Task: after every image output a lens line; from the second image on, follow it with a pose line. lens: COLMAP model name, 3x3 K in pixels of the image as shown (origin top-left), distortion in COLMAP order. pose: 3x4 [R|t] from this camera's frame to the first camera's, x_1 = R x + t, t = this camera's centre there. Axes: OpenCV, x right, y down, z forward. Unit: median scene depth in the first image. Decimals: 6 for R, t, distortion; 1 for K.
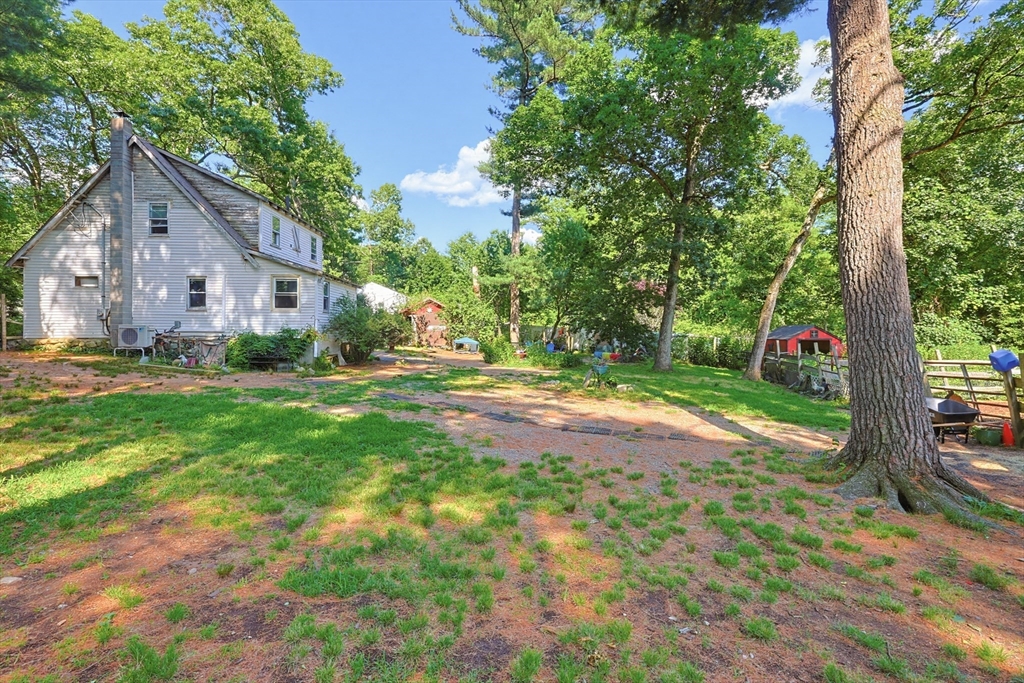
lens RADIAL K [[430.5, 0, 512.6], [0, 430.5, 332.4], [0, 0, 1]] dist [0.000288, -0.000081]
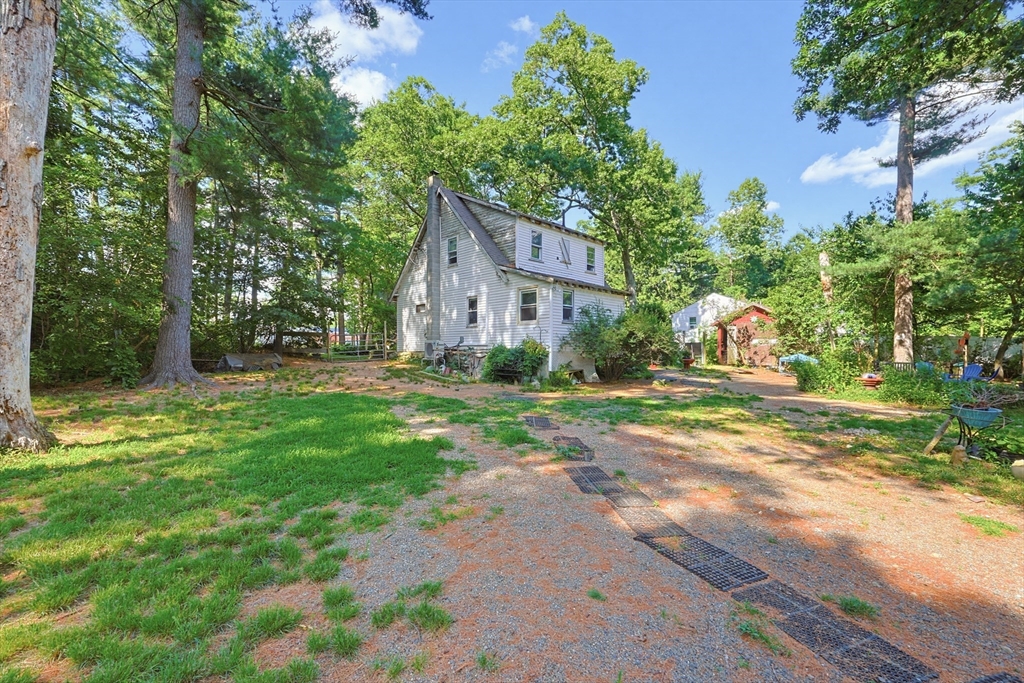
lens RADIAL K [[436.7, 0, 513.8], [0, 436.7, 356.0], [0, 0, 1]] dist [-0.010912, -0.000259]
pose [[0.675476, 0.003095, -0.737375, 0.175990], [0.002105, 0.999979, 0.006125, 0.017125], [0.737379, -0.005690, 0.675456, 0.292824]]
